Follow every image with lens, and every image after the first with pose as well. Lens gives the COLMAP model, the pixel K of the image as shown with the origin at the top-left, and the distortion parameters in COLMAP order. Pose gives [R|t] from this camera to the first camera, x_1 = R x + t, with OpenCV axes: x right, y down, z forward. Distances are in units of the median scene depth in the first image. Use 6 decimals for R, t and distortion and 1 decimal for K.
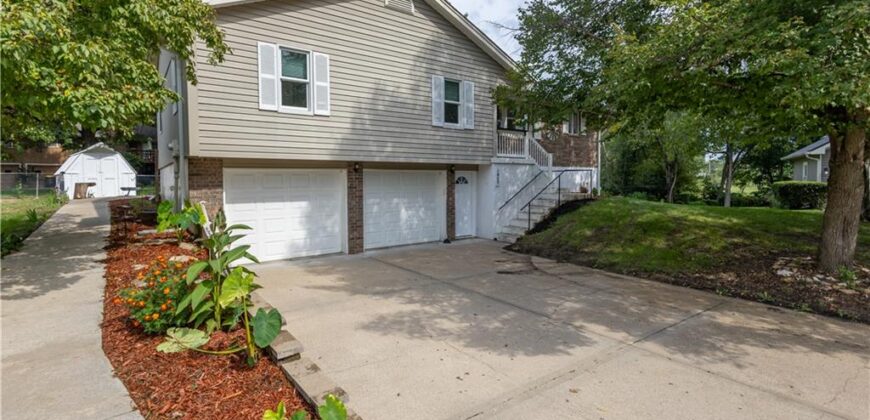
lens RADIAL K [[413.6, 0, 438.8], [0, 413.6, 200.1], [0, 0, 1]] dist [-0.001624, 0.000114]
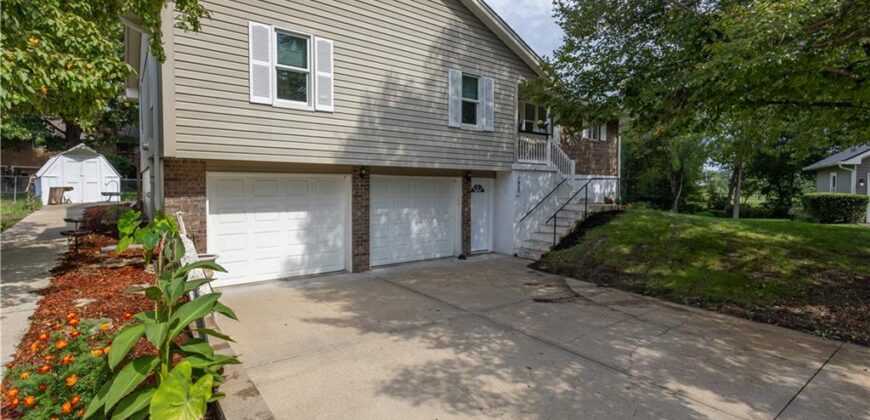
lens RADIAL K [[415.2, 0, 435.0], [0, 415.2, 210.0], [0, 0, 1]] dist [0.001278, -0.000012]
pose [[0.999945, 0.010464, -0.000792, -0.045590], [-0.010458, 0.999923, 0.006613, -0.008519], [0.000861, -0.006604, 0.999978, 0.125961]]
